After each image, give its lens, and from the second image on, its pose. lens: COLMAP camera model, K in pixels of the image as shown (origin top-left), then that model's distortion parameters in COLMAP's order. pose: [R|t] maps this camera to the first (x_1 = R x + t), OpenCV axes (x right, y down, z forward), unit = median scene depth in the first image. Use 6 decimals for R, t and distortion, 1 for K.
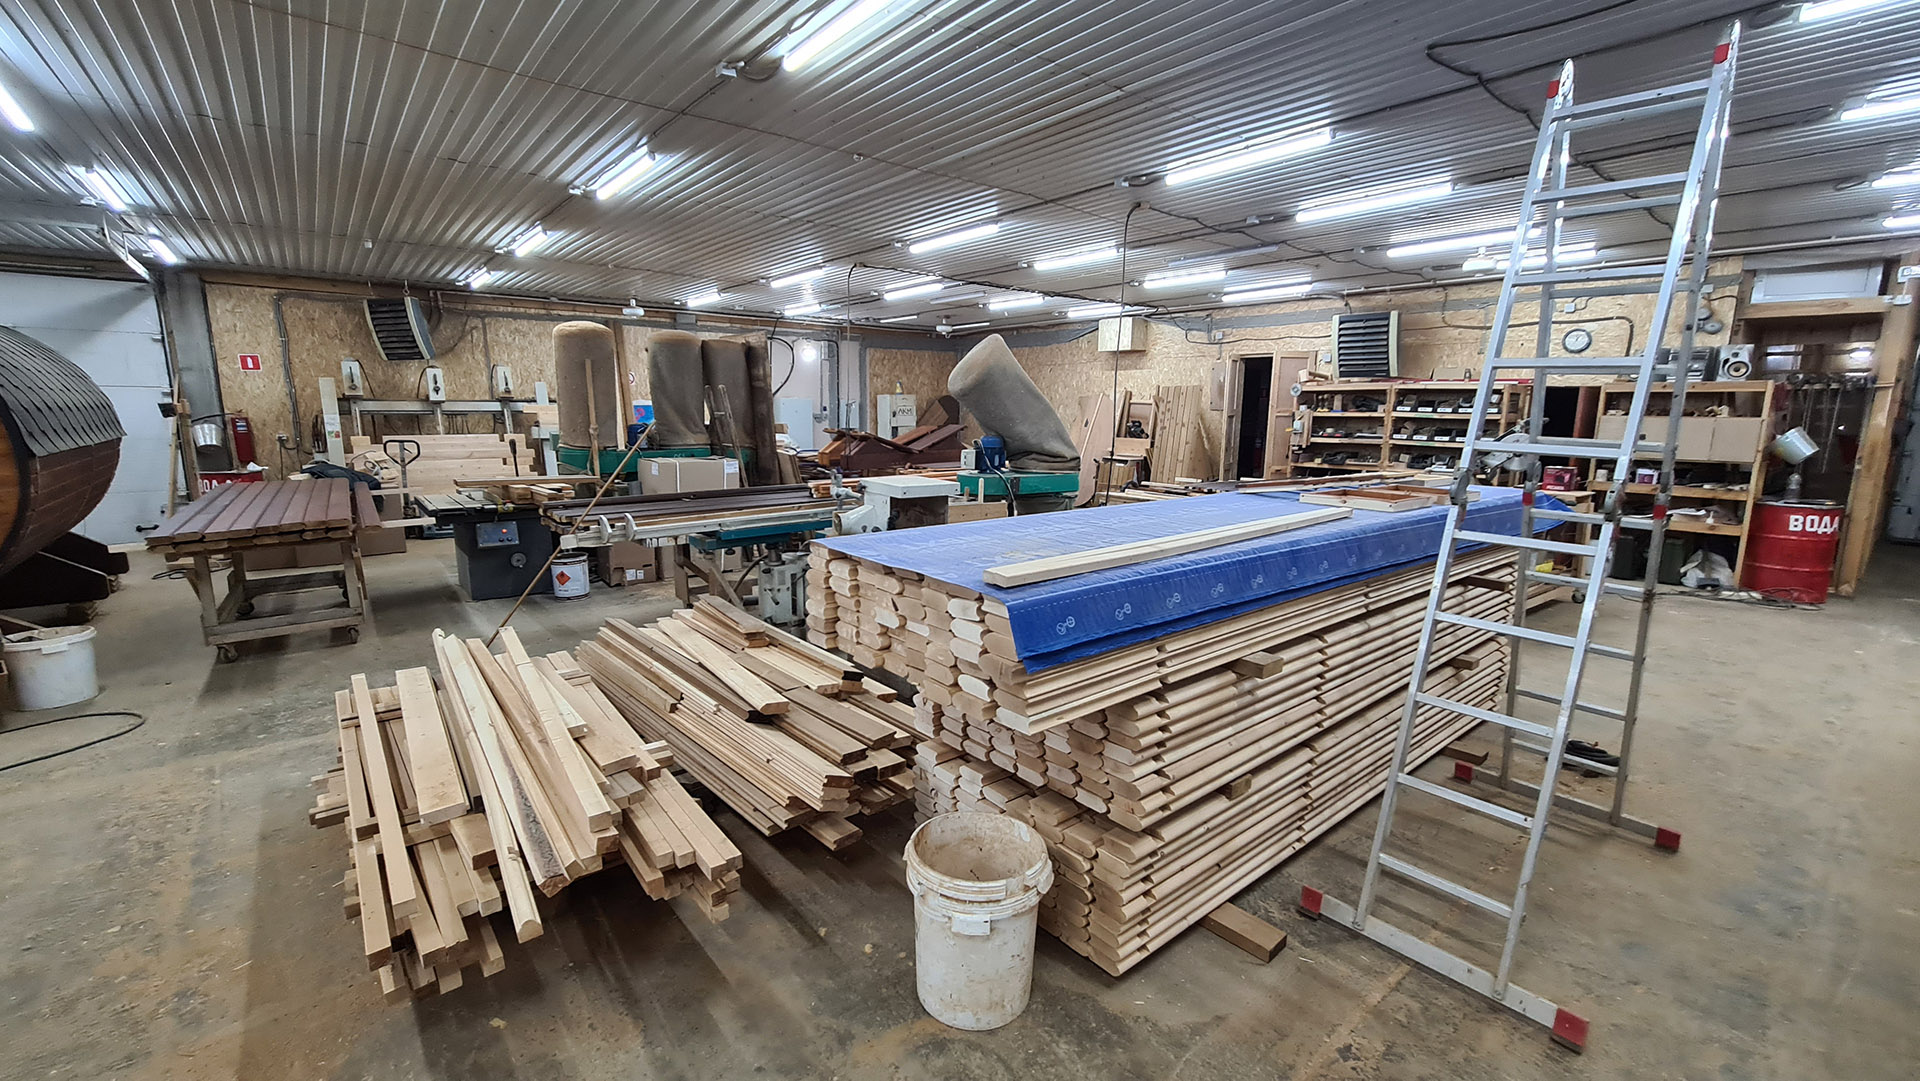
lens RADIAL K [[788.6, 0, 953.1], [0, 788.6, 538.9], [0, 0, 1]] dist [0.000796, 0.000118]
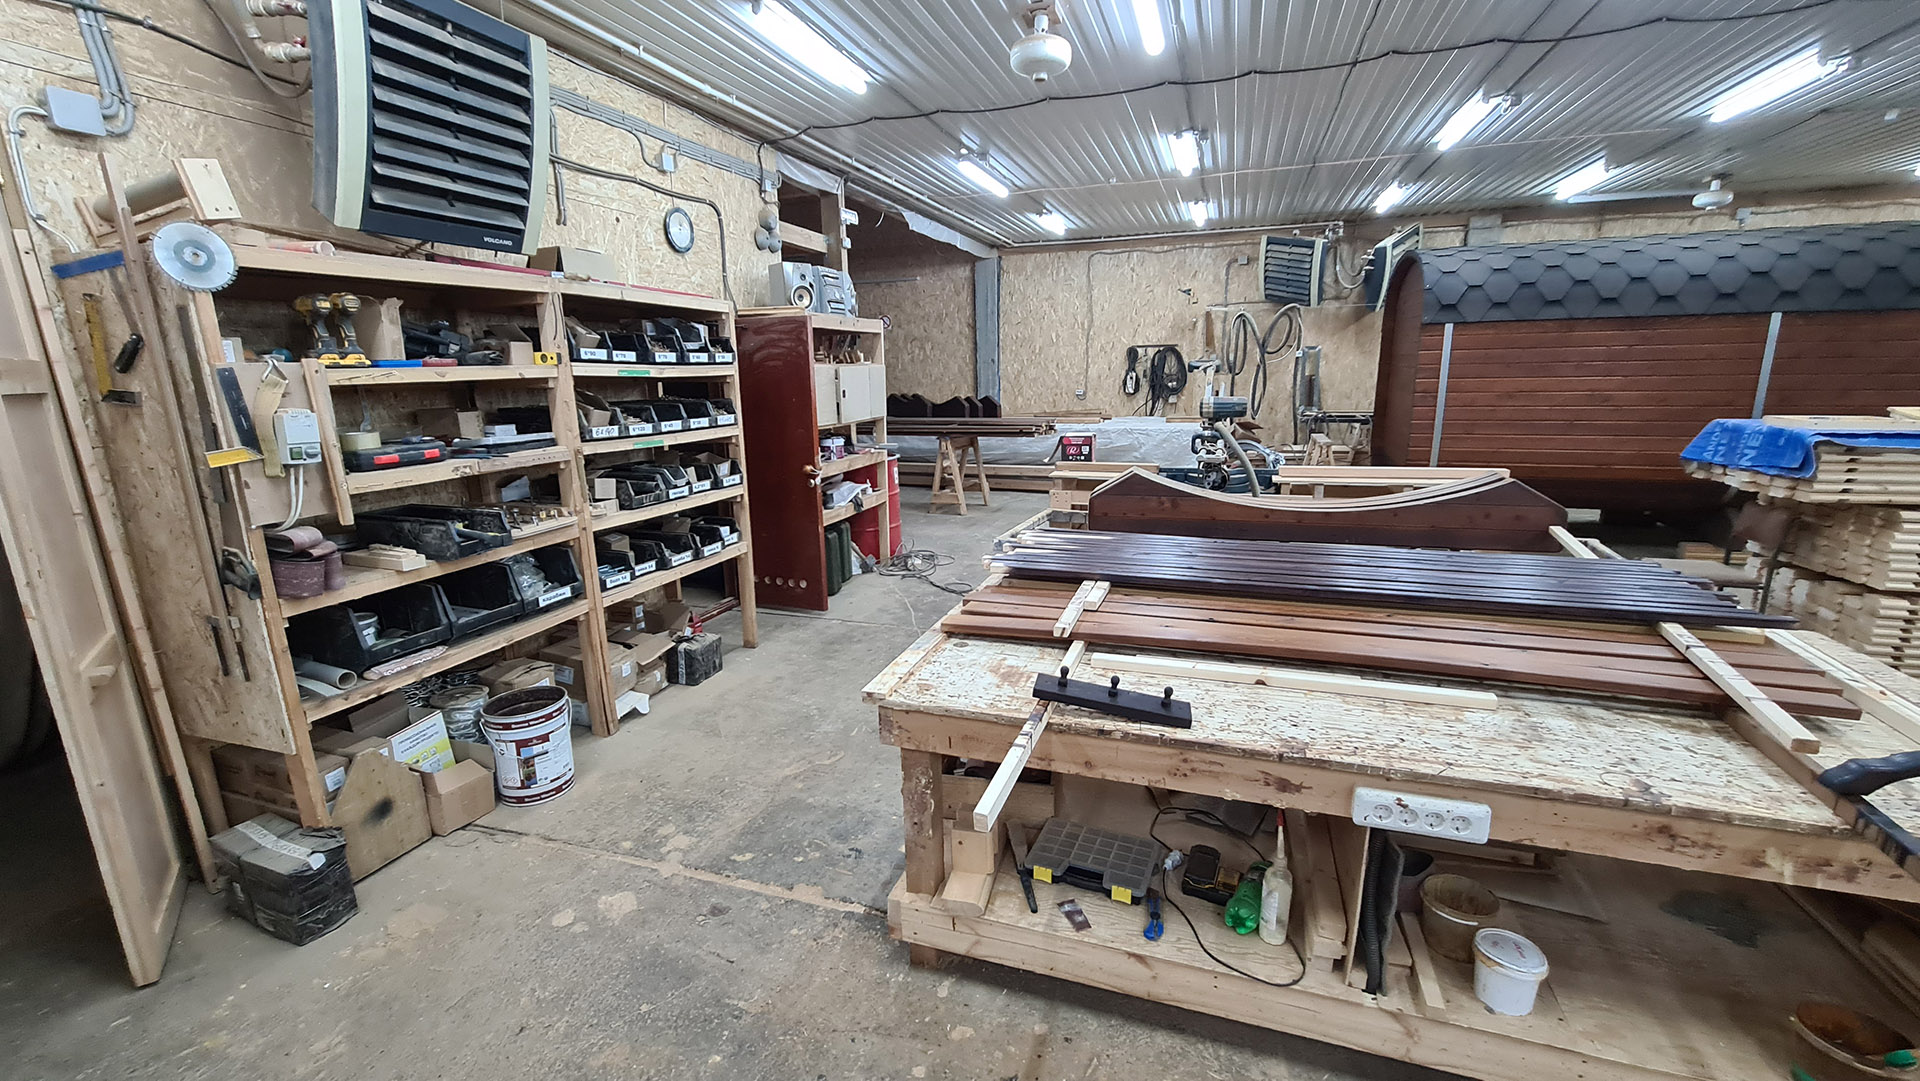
lens RADIAL K [[788.6, 0, 950.8], [0, 788.6, 548.8], [0, 0, 1]] dist [0.000796, 0.000118]
pose [[-0.525821, -0.190727, 0.828937, 0.171843], [0.154662, 0.936853, 0.313665, -0.170075], [-0.836416, 0.293136, -0.463119, 1.062929]]
